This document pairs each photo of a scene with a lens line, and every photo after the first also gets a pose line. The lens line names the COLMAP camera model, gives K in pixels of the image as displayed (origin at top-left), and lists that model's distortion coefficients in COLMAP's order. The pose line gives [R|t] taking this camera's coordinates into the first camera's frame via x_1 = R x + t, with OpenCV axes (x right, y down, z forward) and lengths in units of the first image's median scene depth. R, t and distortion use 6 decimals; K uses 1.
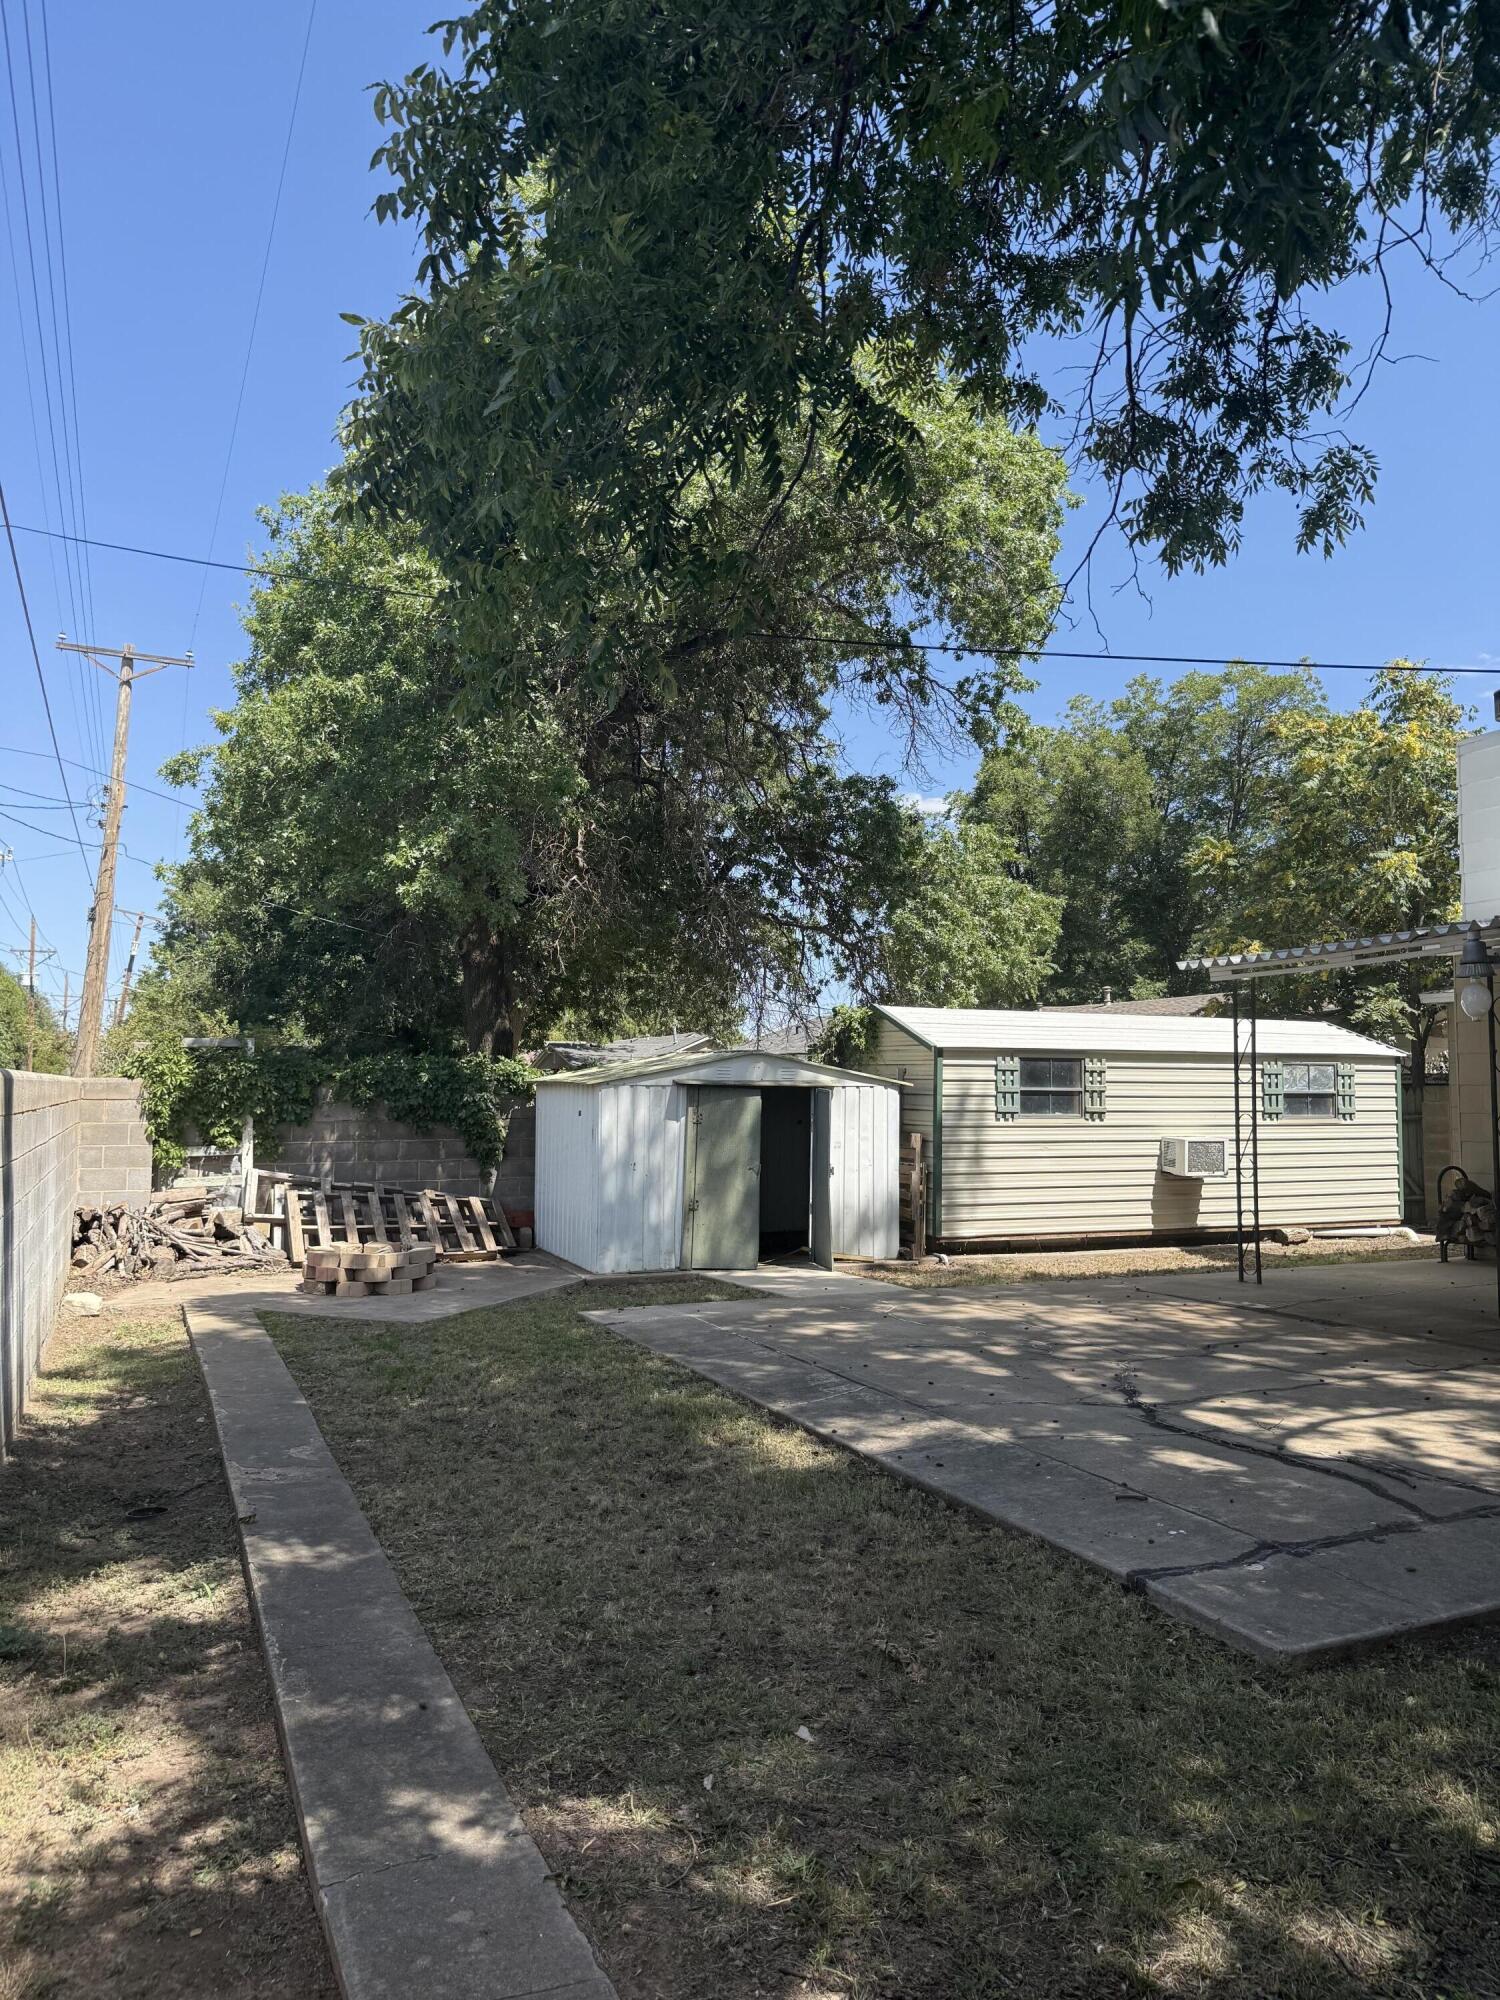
lens RADIAL K [[1403.1, 0, 750.0], [0, 1403.1, 1000.0], [0, 0, 1]] dist [0.087055, -0.111461]
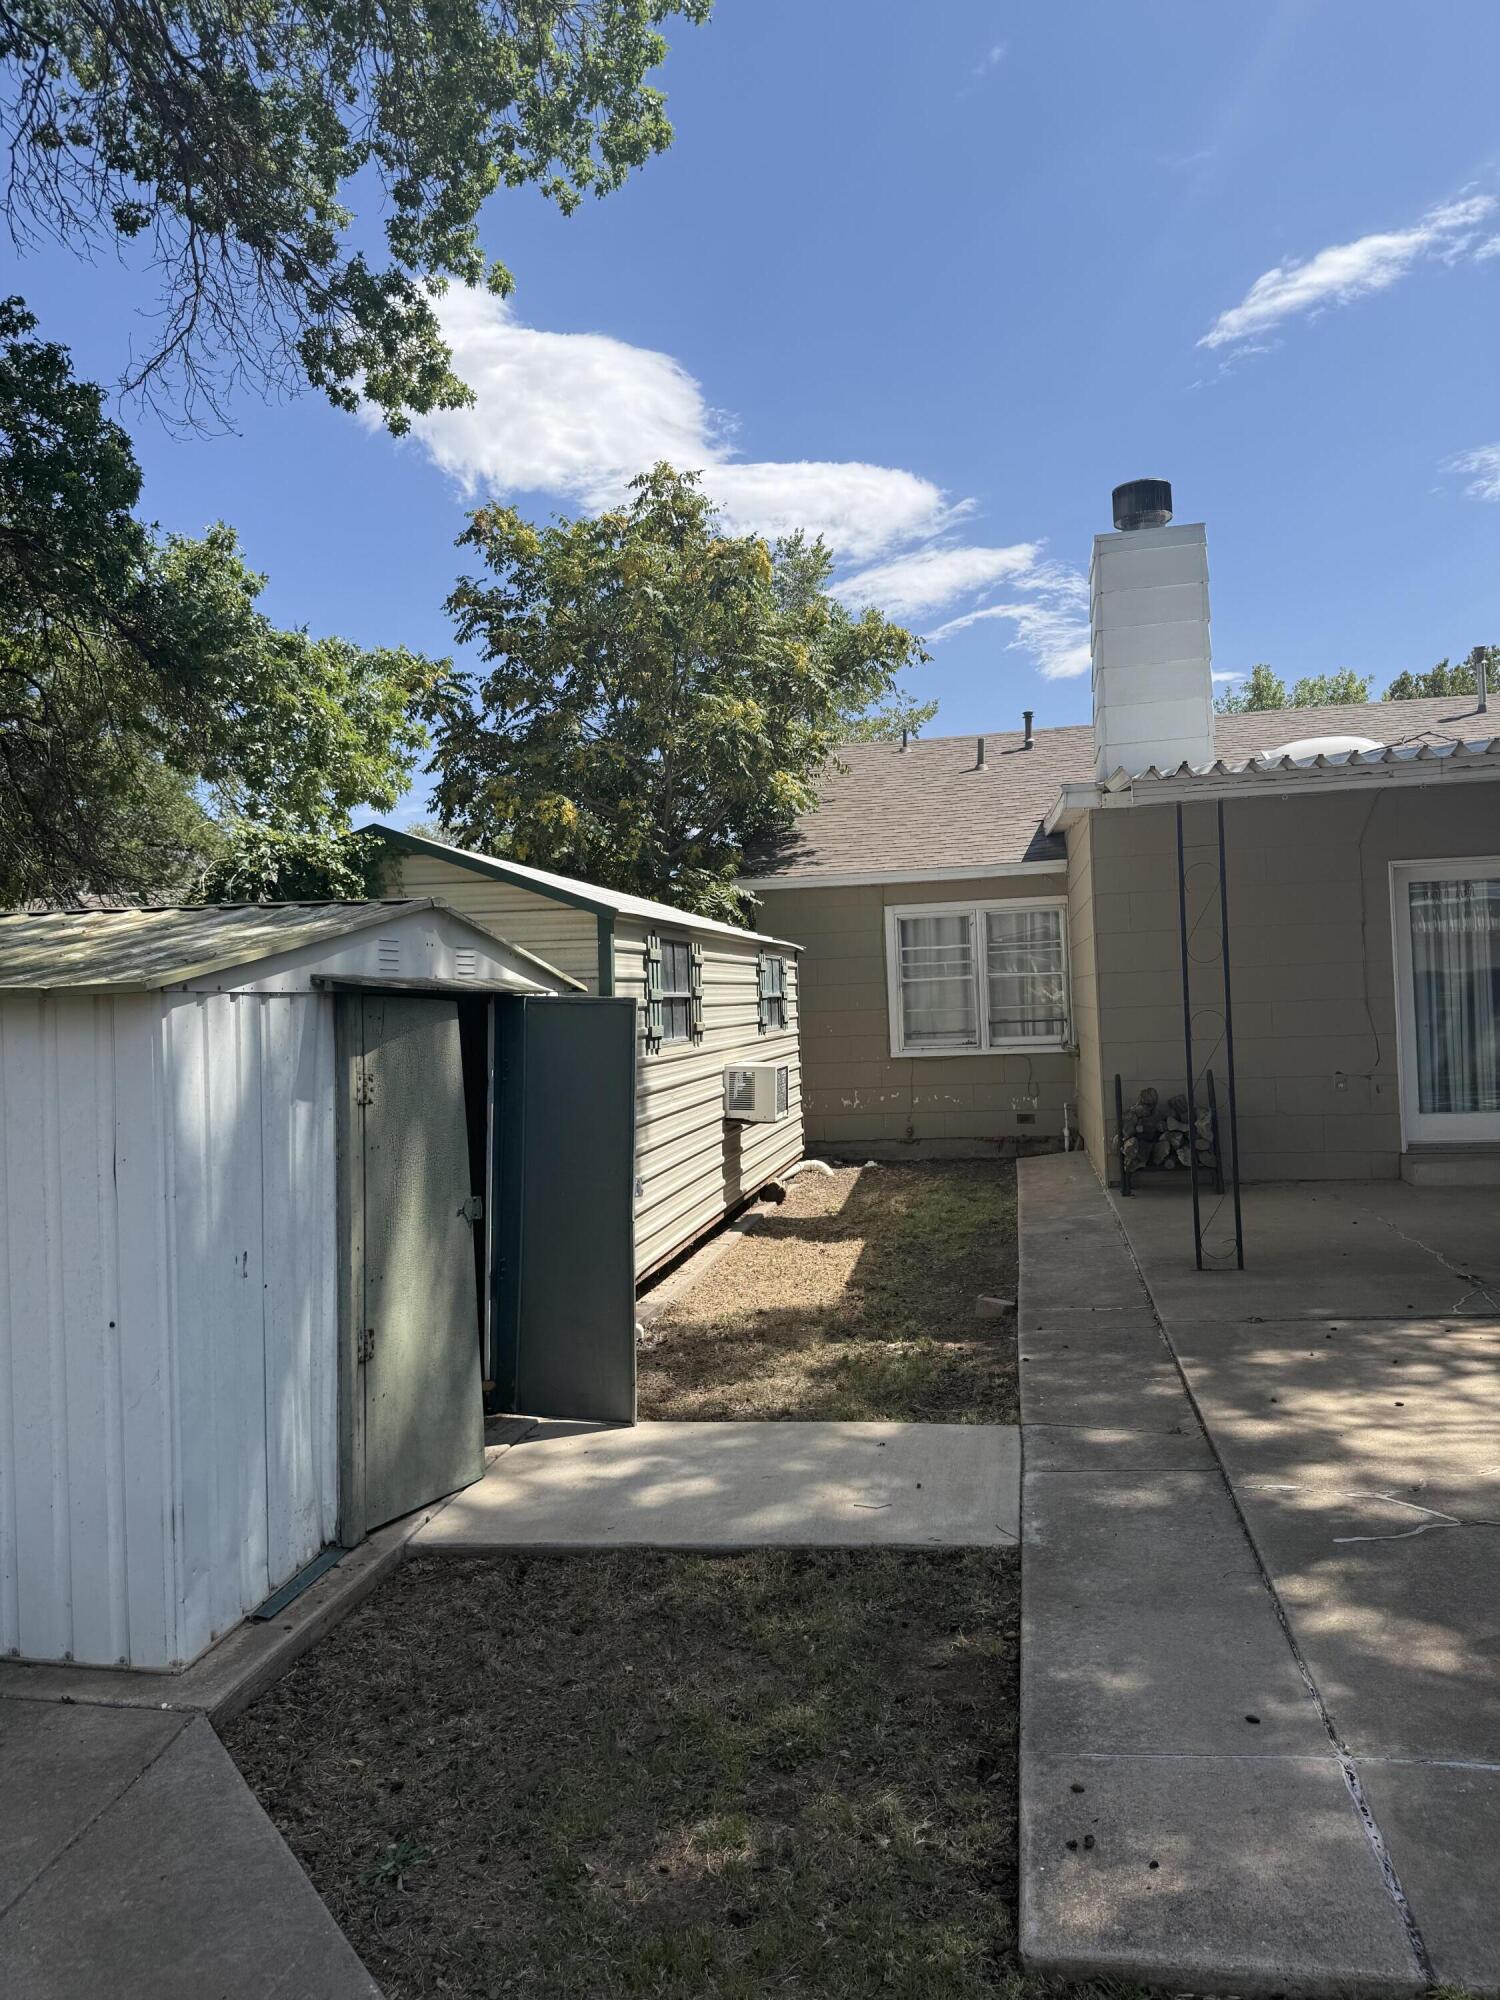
lens RADIAL K [[1433.3, 0, 750.0], [0, 1433.3, 1000.0], [0, 0, 1]] dist [0.001259, 0.000117]
pose [[0.571664, -0.020292, 0.820237, -0.290104], [-0.014330, 0.999295, 0.034708, 0.052345], [-0.820363, -0.031595, 0.570970, 0.752447]]
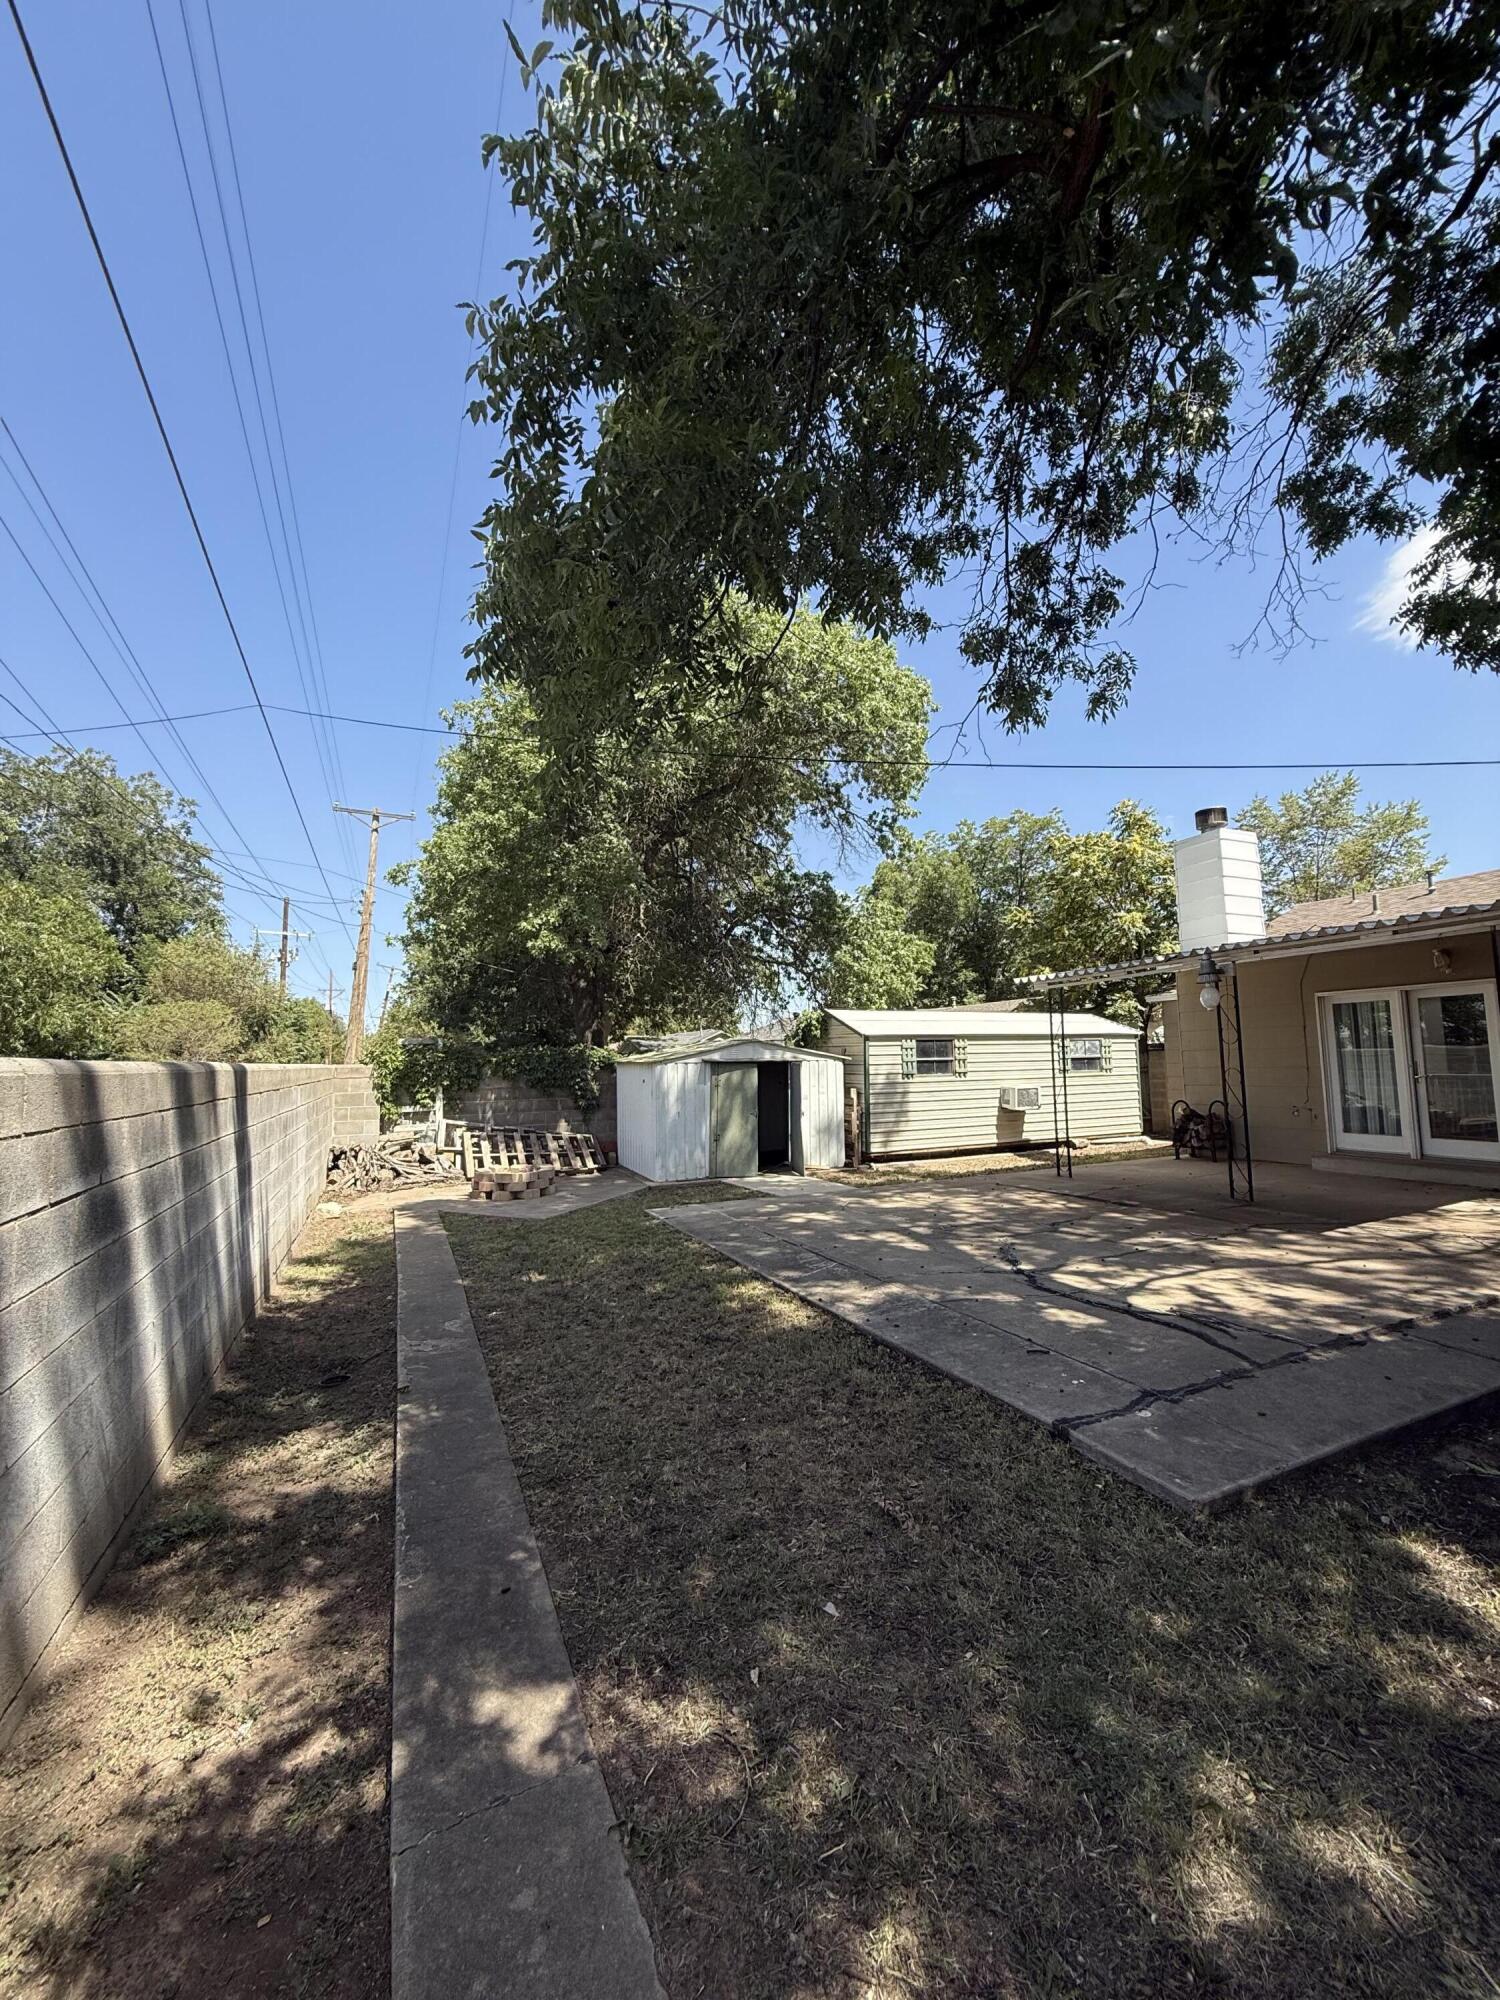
lens RADIAL K [[793.5, 0, 750.0], [0, 793.5, 1000.0], [0, 0, 1]] dist [-0.000745, -0.000036]
pose [[0.999732, -0.021084, 0.009531, -0.007817], [0.021204, 0.999695, -0.012696, 0.002730], [-0.009261, 0.012895, 0.999874, 0.098429]]
